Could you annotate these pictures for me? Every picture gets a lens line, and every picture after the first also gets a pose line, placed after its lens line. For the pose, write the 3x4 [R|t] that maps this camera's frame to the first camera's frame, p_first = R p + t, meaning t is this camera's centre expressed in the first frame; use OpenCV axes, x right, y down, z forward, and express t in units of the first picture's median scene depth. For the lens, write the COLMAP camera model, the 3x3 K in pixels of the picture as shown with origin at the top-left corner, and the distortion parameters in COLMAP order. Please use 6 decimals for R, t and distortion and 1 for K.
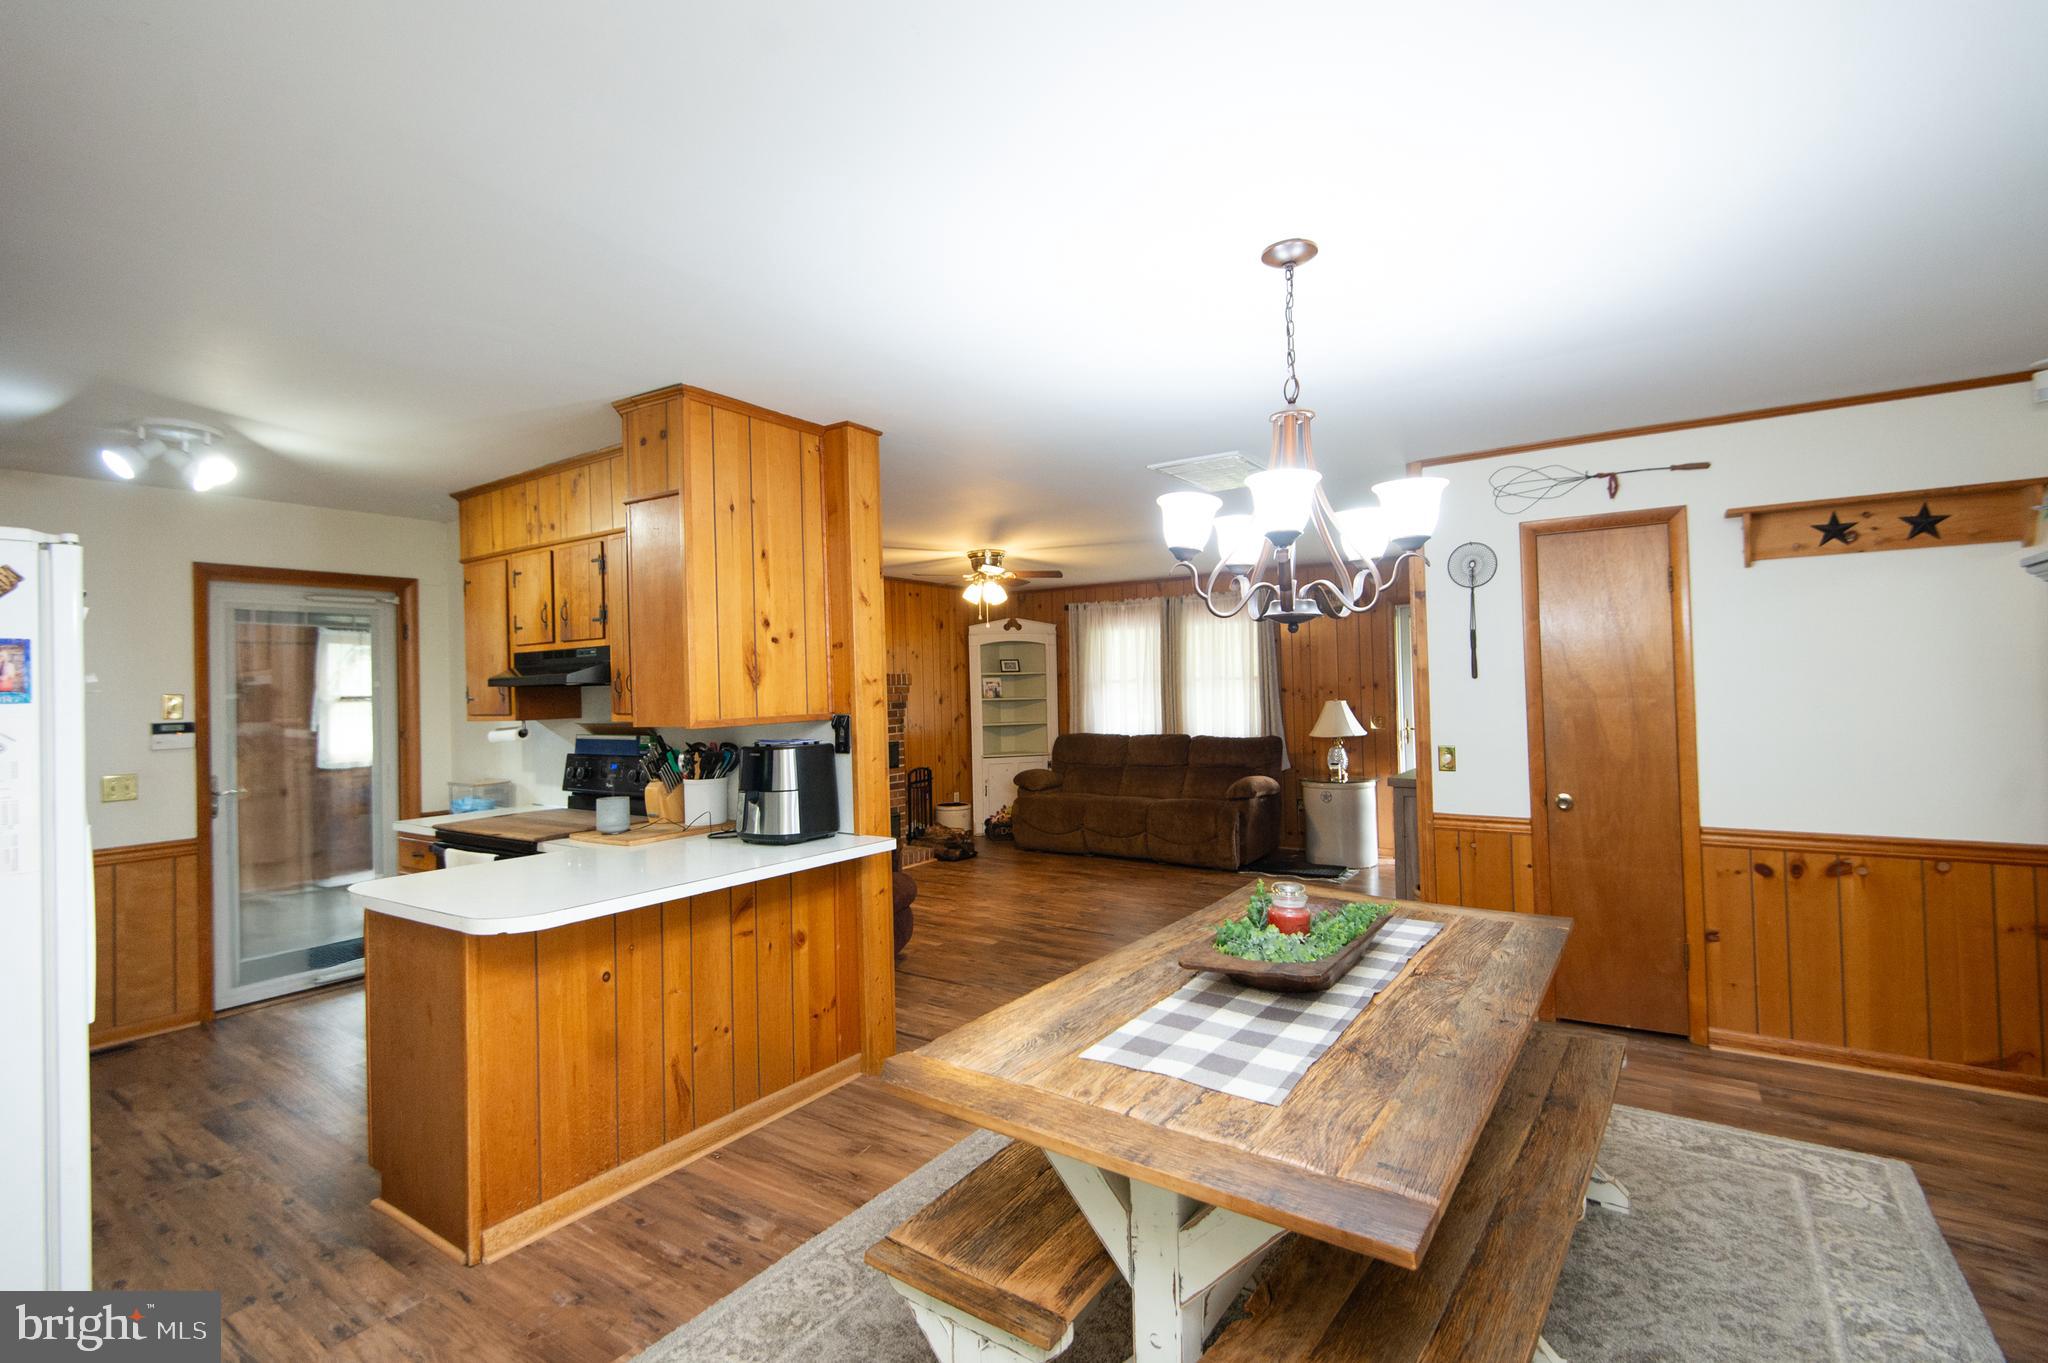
lens RADIAL K [[926.9, 0, 1024.0], [0, 926.9, 681.5], [0, 0, 1]] dist [0.027081, -0.021056]
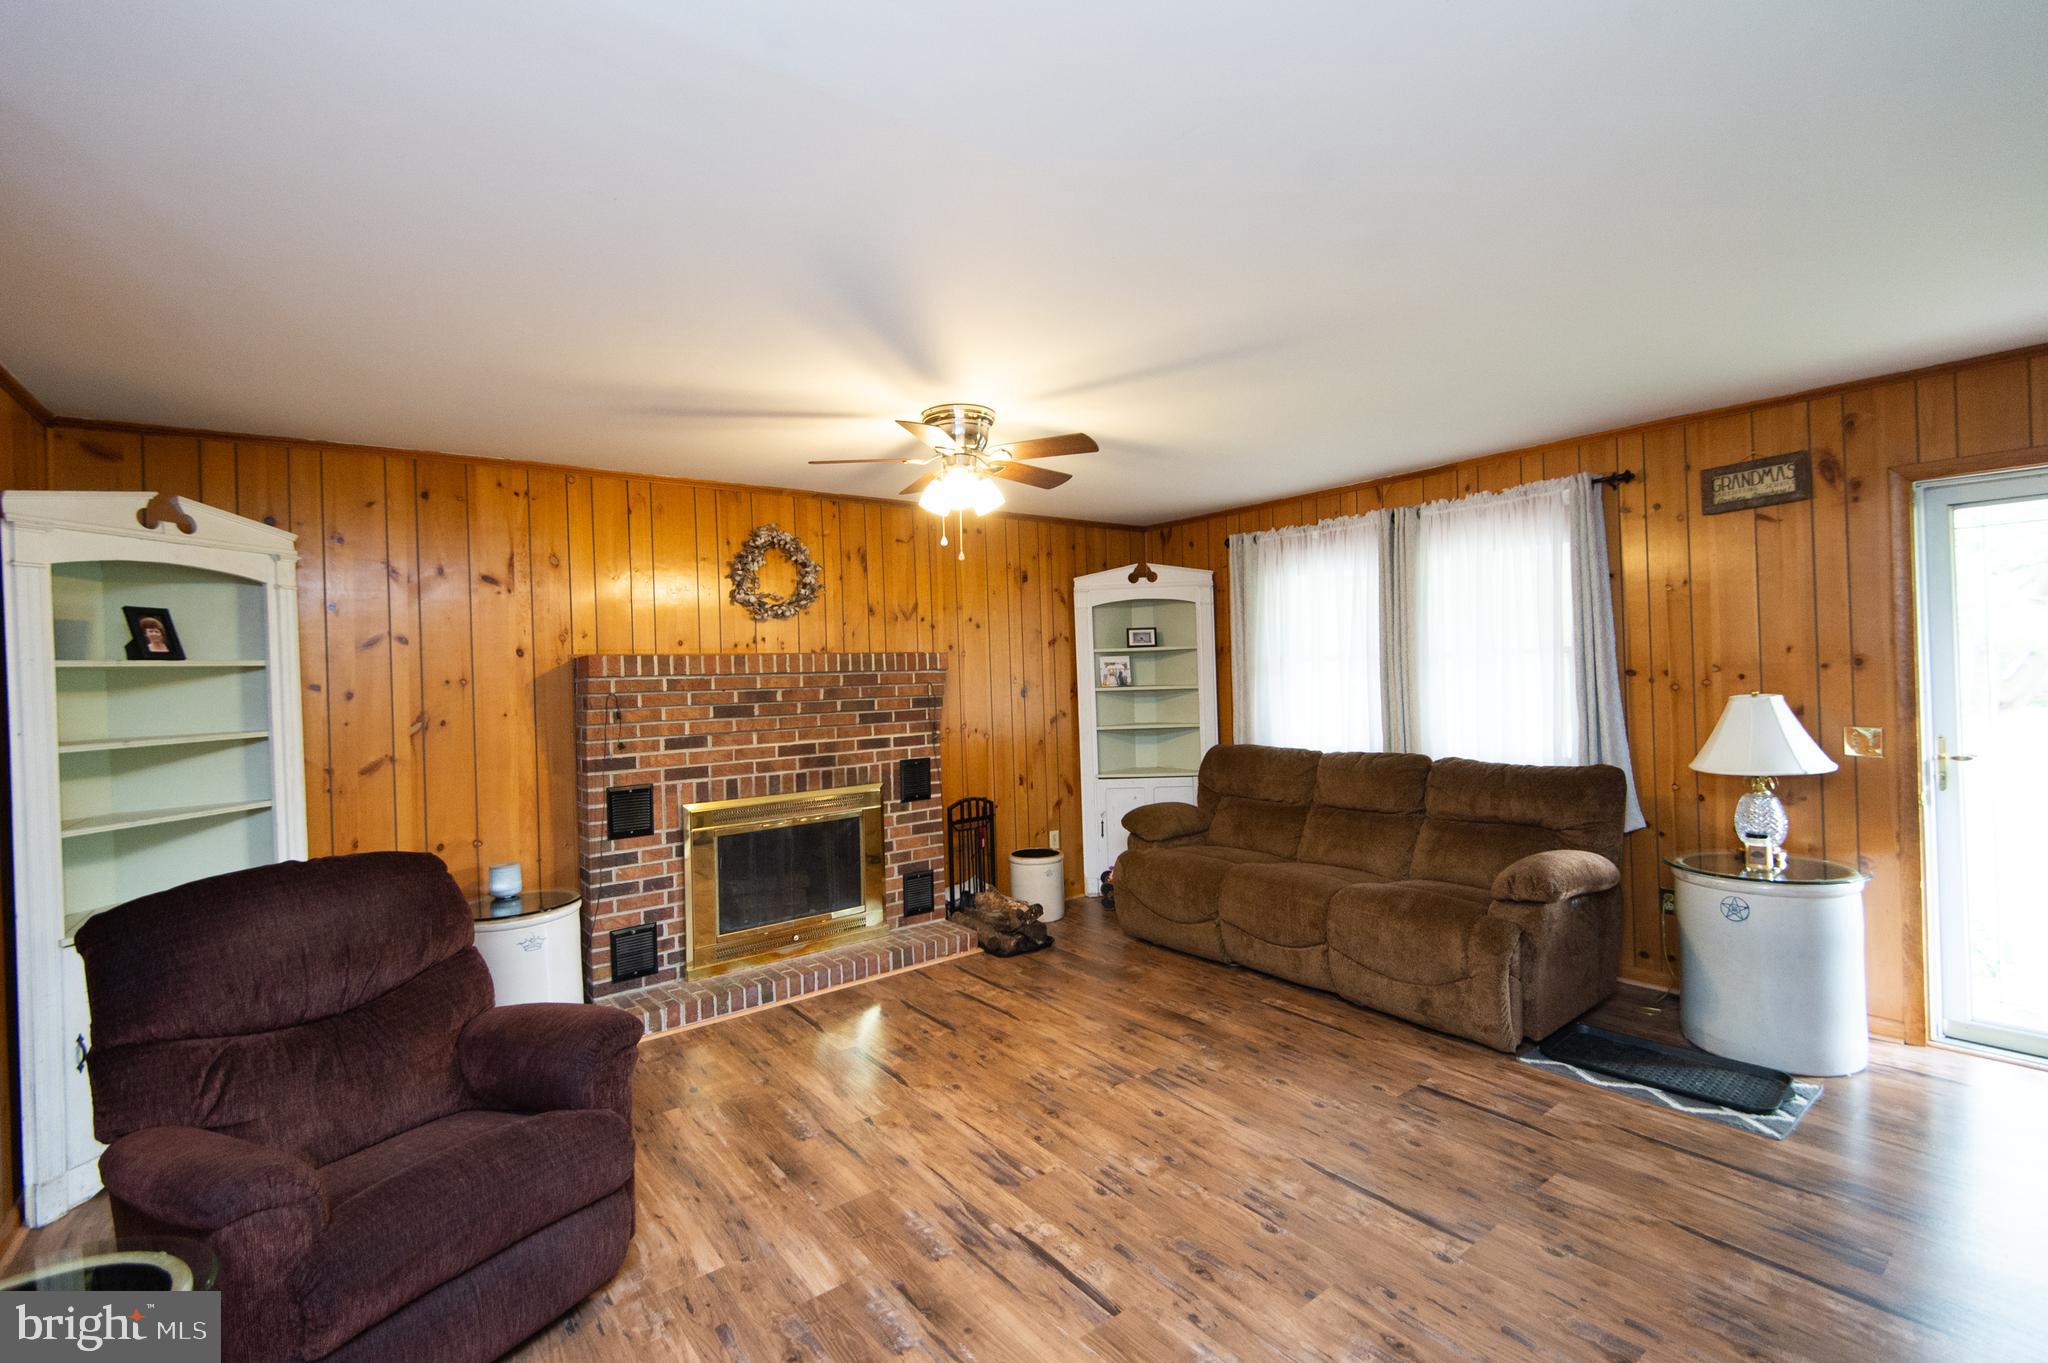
lens RADIAL K [[892.9, 0, 1035.2], [0, 892.9, 674.0], [0, 0, 1]] dist [0.024480, -0.019197]
pose [[0.948672, -0.007470, -0.316174, 0.125821], [0.012859, 0.999805, 0.014963, -0.001753], [0.316001, -0.018261, 0.948583, 0.427601]]
